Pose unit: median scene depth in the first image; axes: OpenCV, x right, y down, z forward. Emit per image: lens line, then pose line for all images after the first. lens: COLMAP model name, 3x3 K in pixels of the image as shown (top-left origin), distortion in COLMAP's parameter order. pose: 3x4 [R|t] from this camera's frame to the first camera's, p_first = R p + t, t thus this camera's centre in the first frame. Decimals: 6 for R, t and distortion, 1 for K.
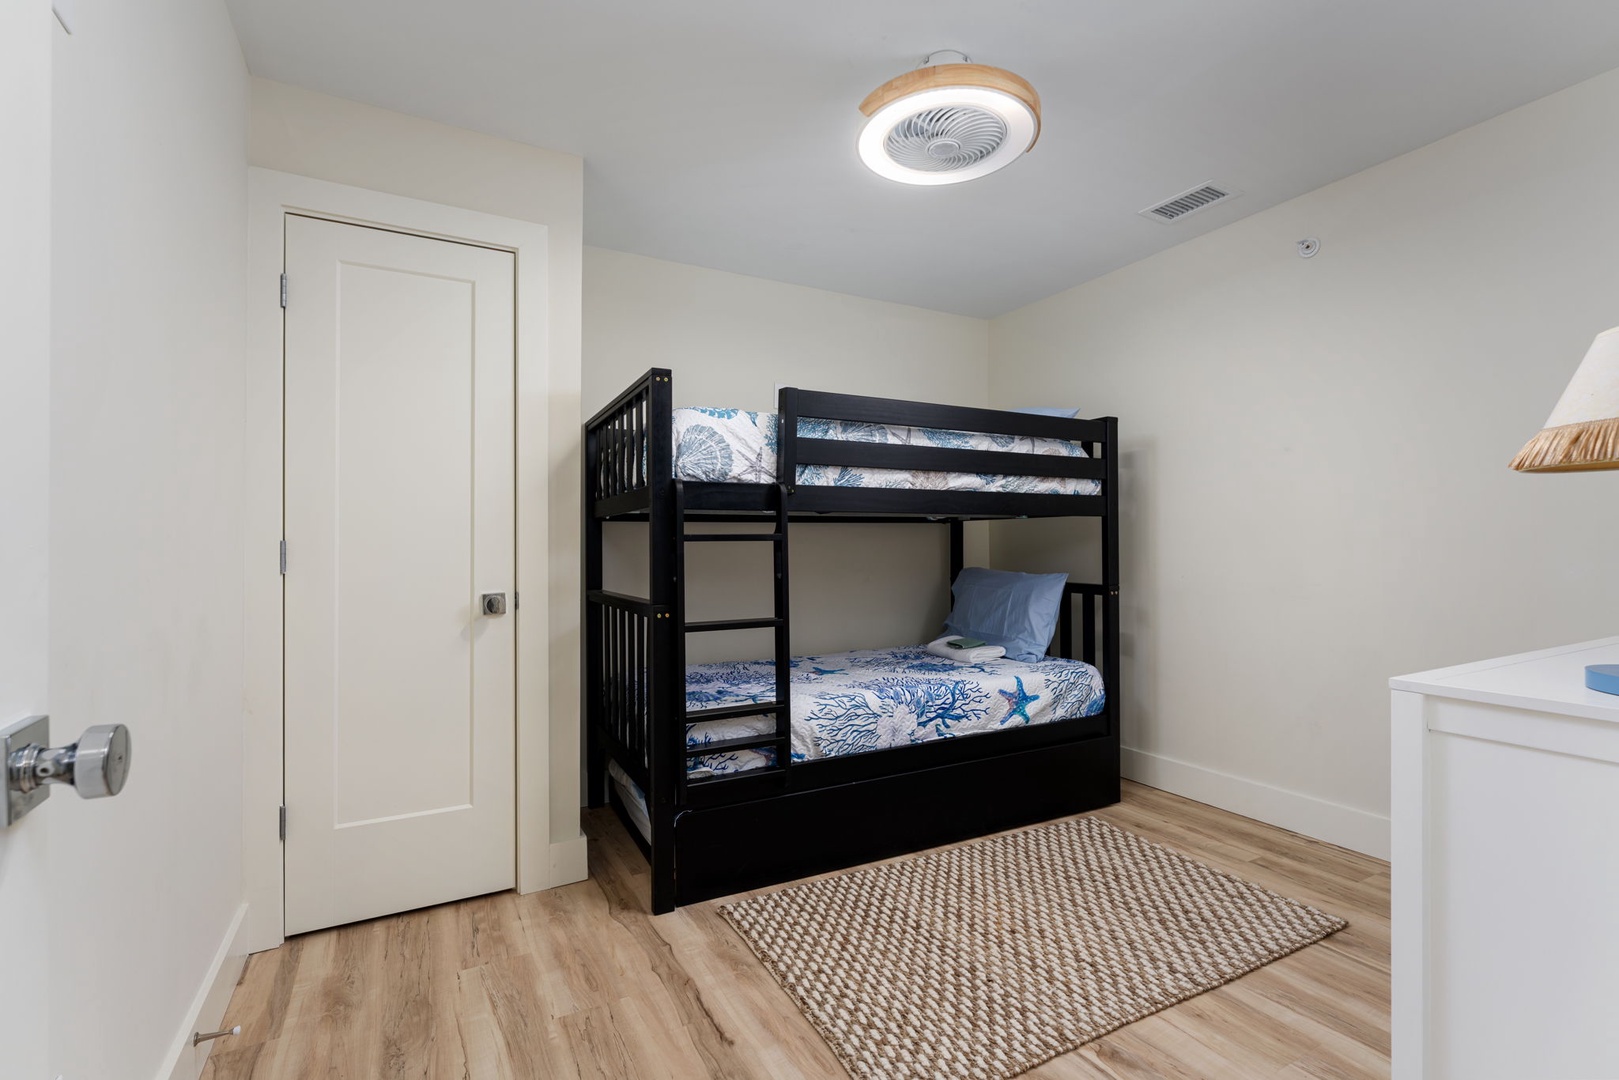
lens RADIAL K [[698.5, 0, 806.9], [0, 698.5, 535.9], [0, 0, 1]] dist [-0.000142, 0.000337]
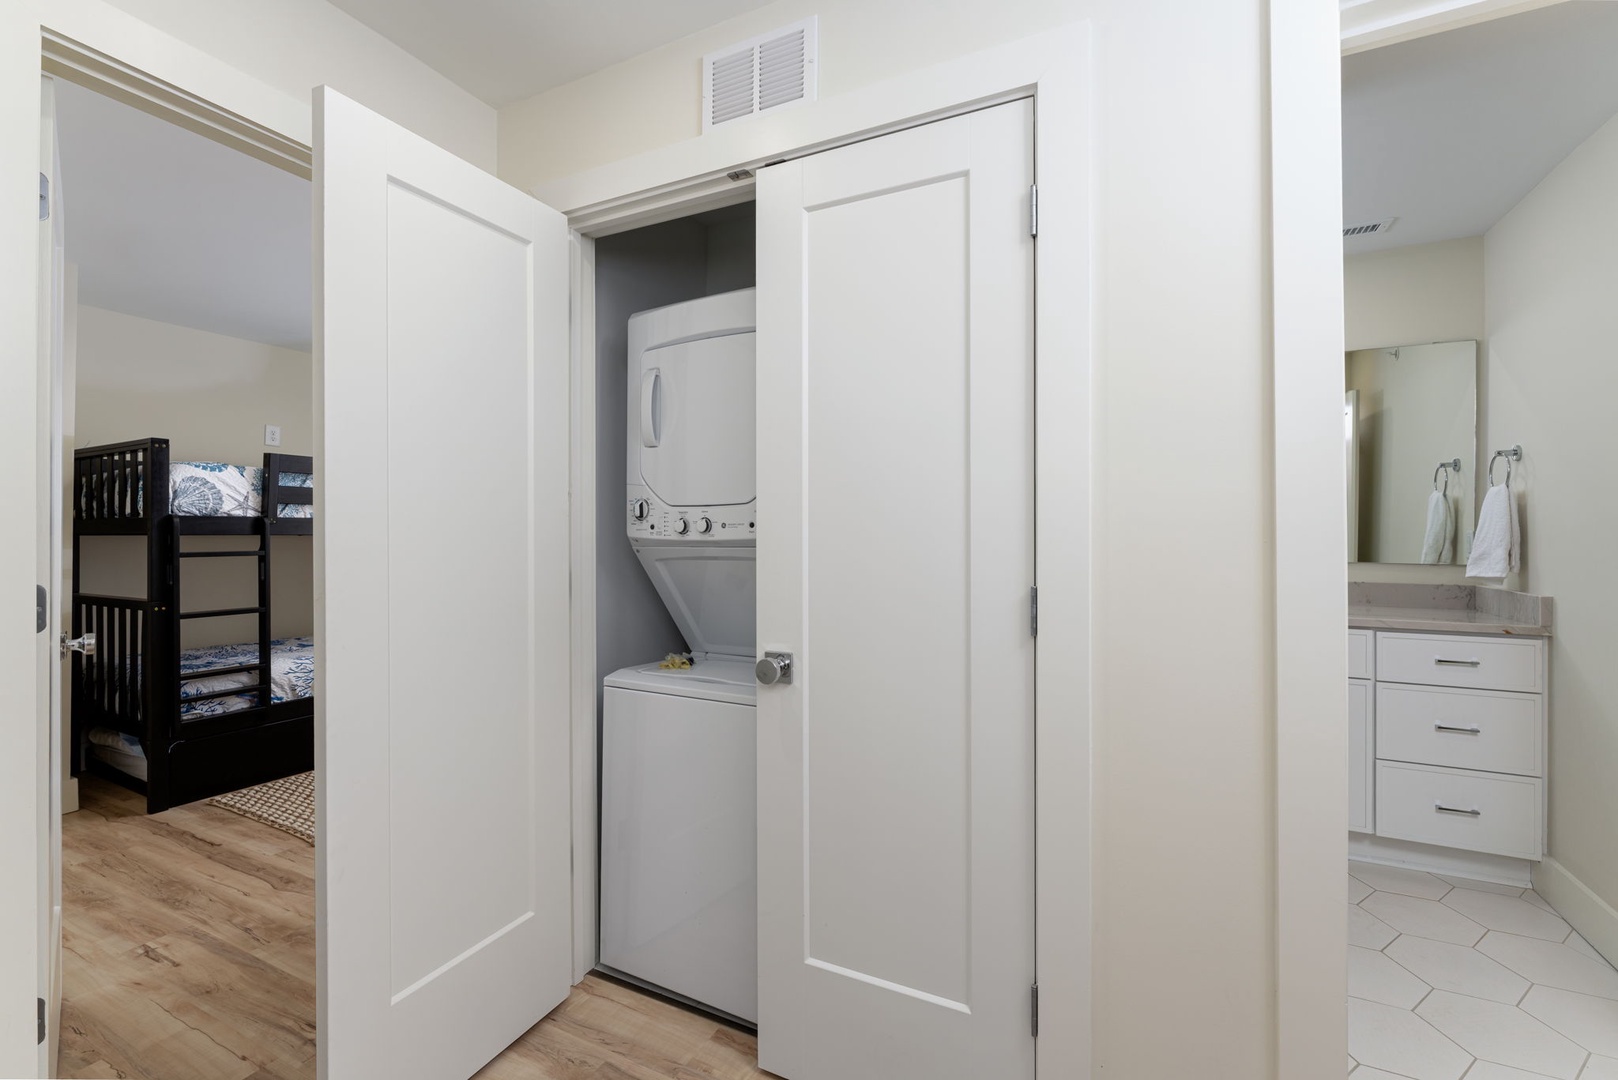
lens RADIAL K [[698.0, 0, 806.4], [0, 698.0, 535.9], [0, 0, 1]] dist [-0.000142, 0.000337]
pose [[0.827941, 0.009622, 0.560732, 0.086620], [-0.020181, 0.999716, 0.012643, -0.078240], [-0.560451, -0.021783, 0.827901, -0.901067]]
